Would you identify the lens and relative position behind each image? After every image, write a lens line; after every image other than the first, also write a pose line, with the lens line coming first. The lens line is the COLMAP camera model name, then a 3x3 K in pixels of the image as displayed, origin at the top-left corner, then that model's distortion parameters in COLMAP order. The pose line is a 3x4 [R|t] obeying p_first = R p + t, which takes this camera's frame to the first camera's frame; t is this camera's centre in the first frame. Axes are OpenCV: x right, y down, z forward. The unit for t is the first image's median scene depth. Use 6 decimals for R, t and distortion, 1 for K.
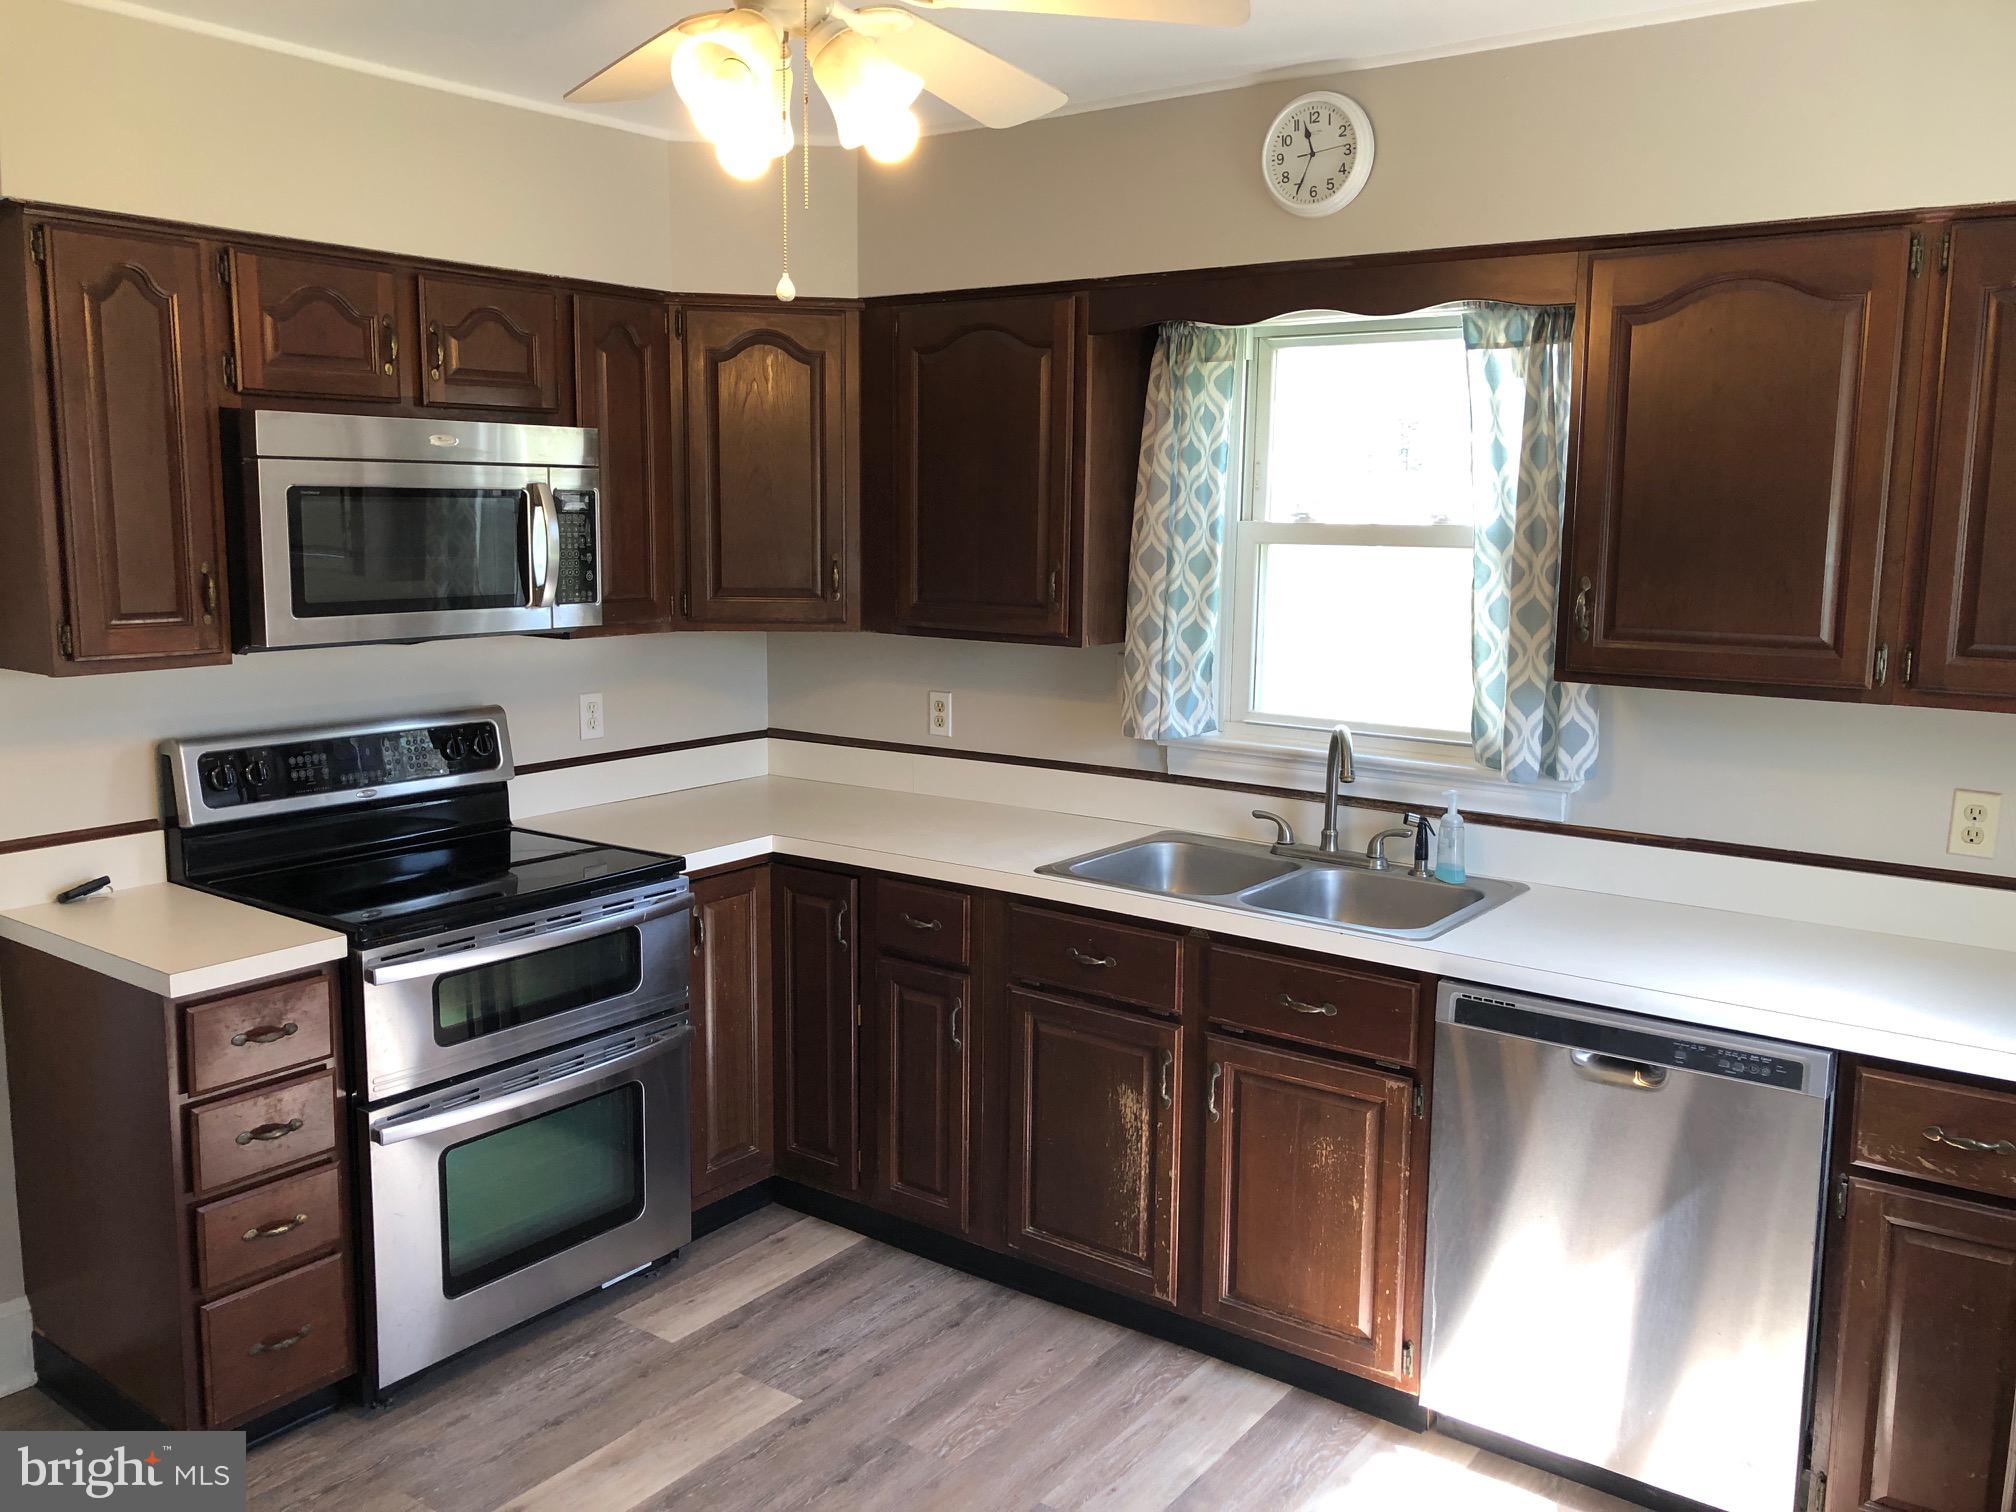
lens RADIAL K [[1633.3, 0, 1005.2], [0, 1633.3, 753.9], [0, 0, 1]] dist [0.026640, -0.048151]
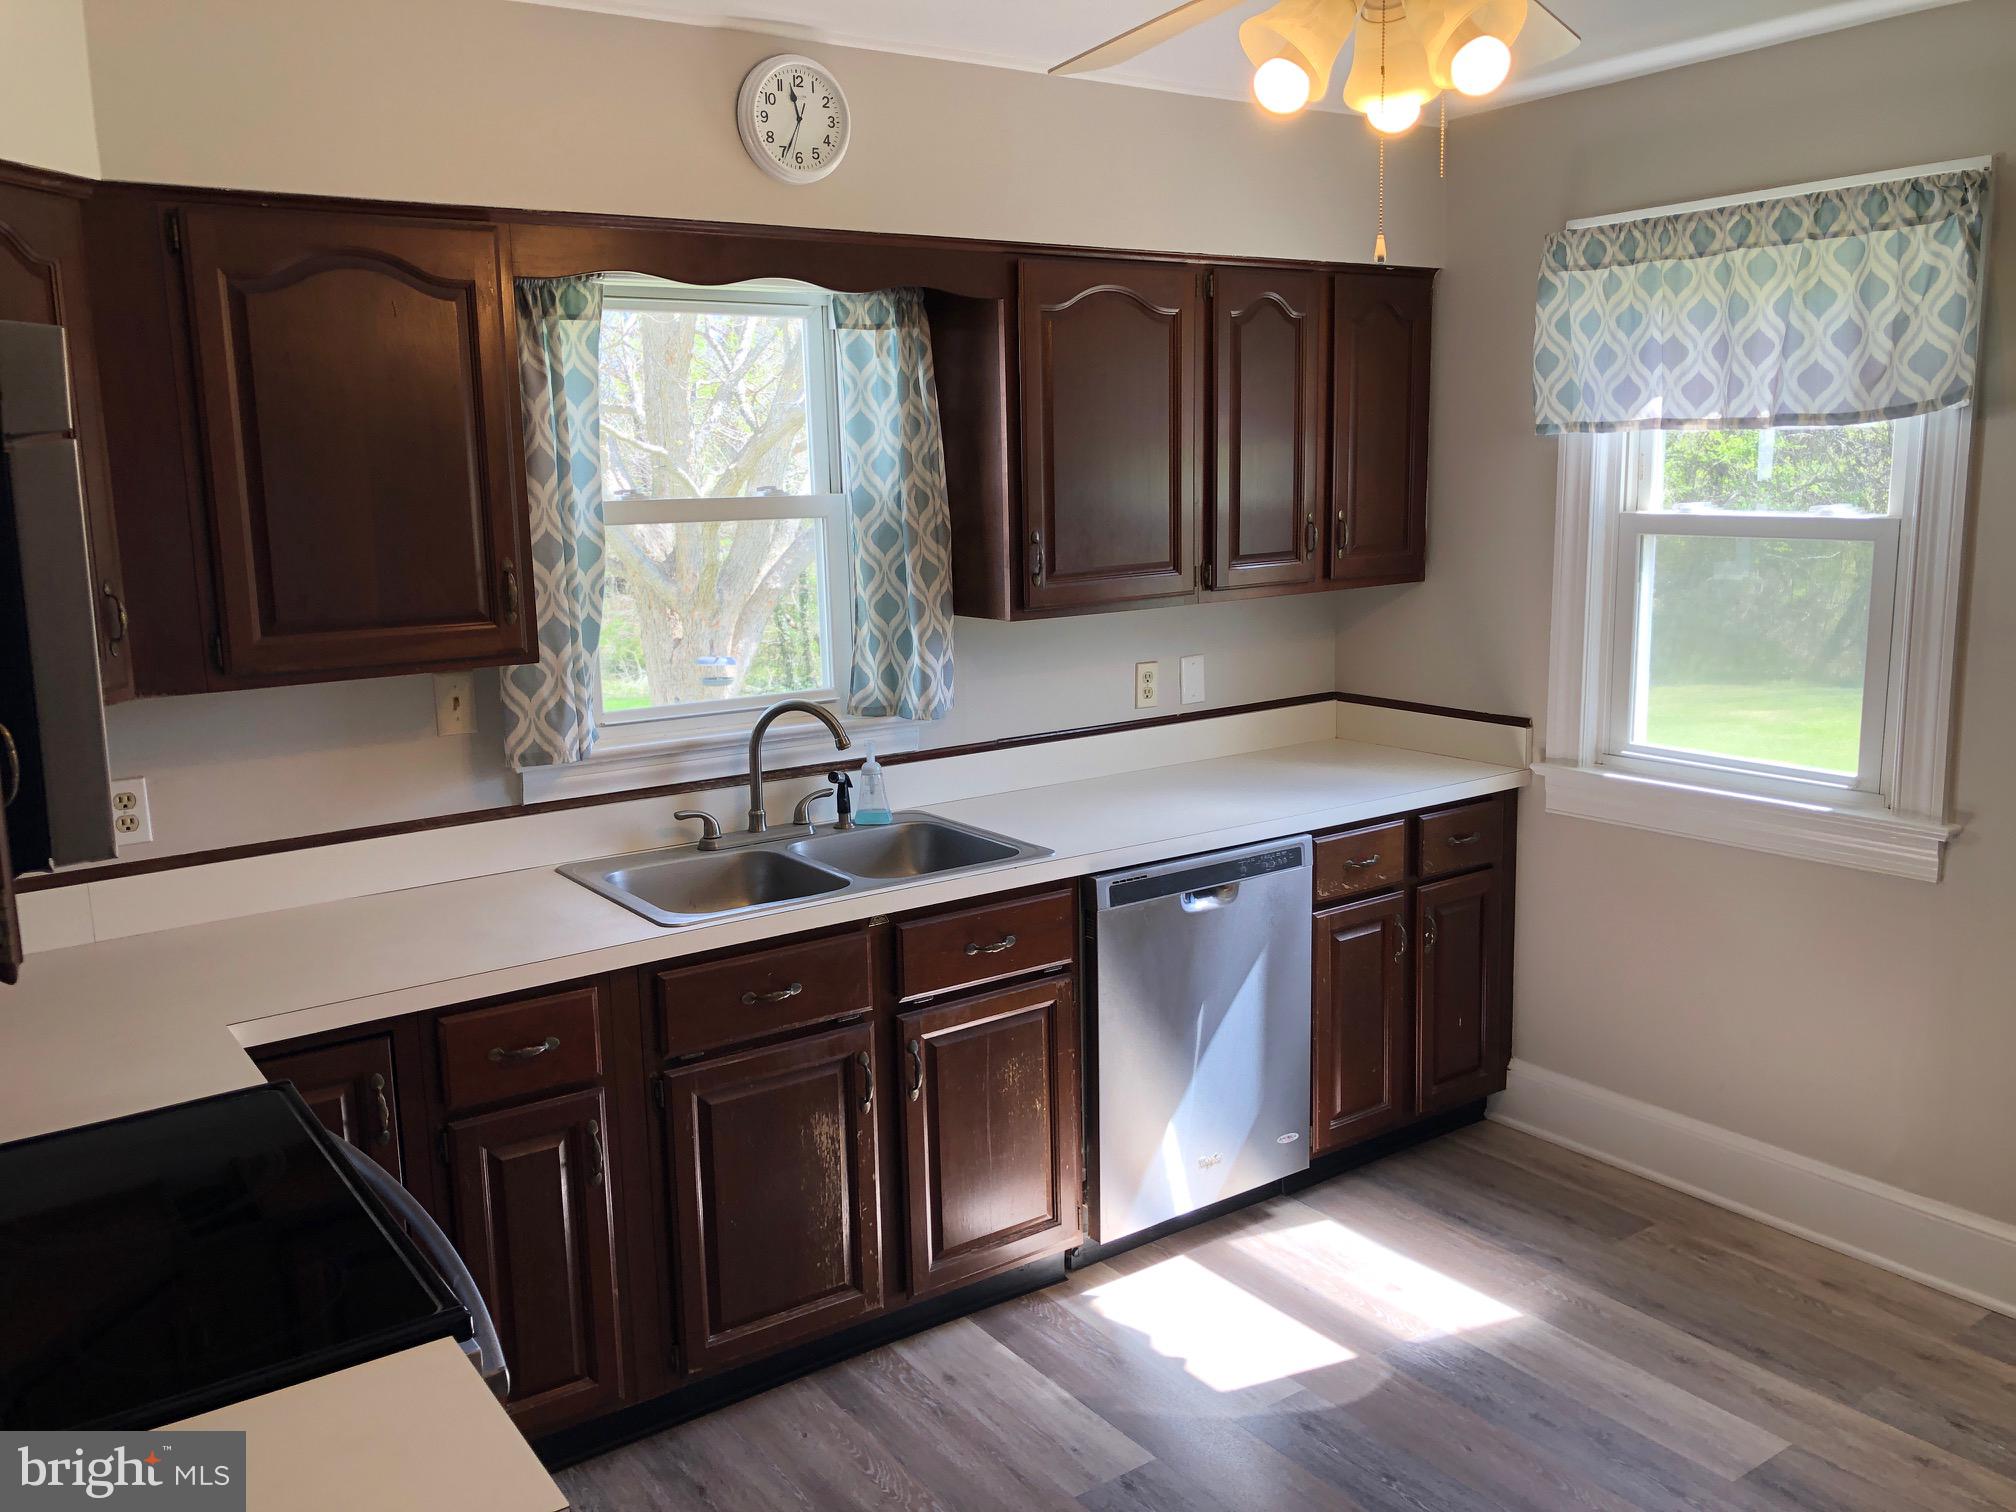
lens RADIAL K [[1633.3, 0, 1002.1], [0, 1633.3, 744.1], [0, 0, 1]] dist [0.026640, -0.048151]
pose [[0.327778, -0.176398, 0.928141, -0.715909], [0.172860, 0.977028, 0.124643, -0.097026], [-0.928806, 0.119583, 0.350740, 0.561118]]
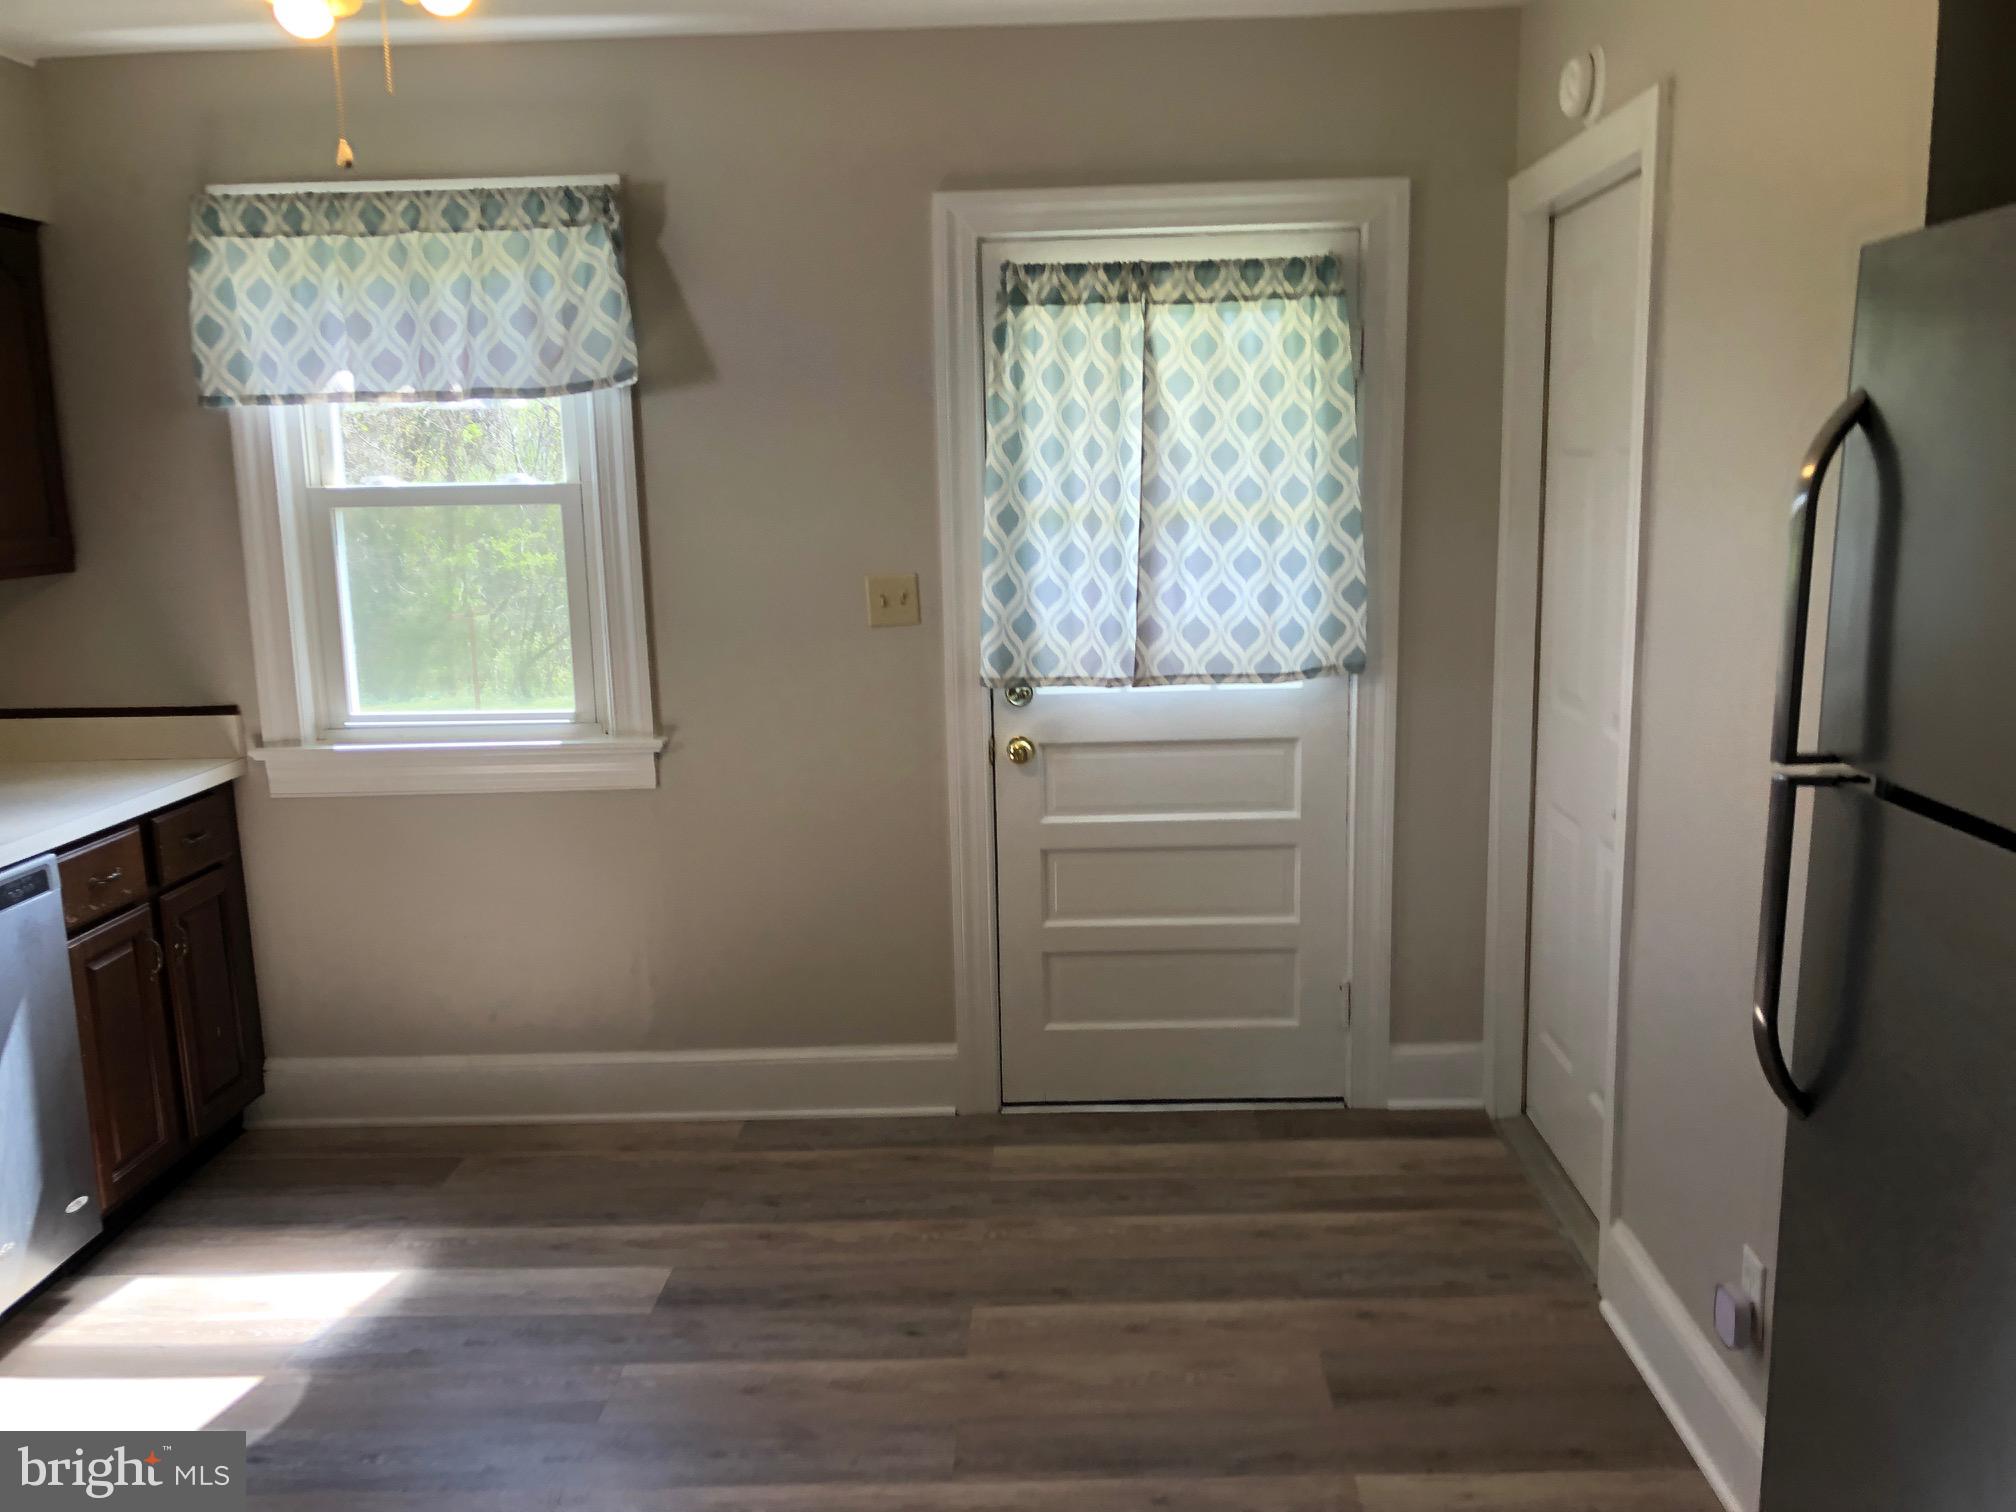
lens RADIAL K [[1633.3, 0, 1009.9], [0, 1633.3, 794.9], [0, 0, 1]] dist [0.026640, -0.048151]
pose [[-0.573764, -0.154504, 0.804315, -0.728146], [0.144470, 0.947554, 0.285077, -0.090069], [-0.806178, 0.279766, -0.521352, 0.804463]]
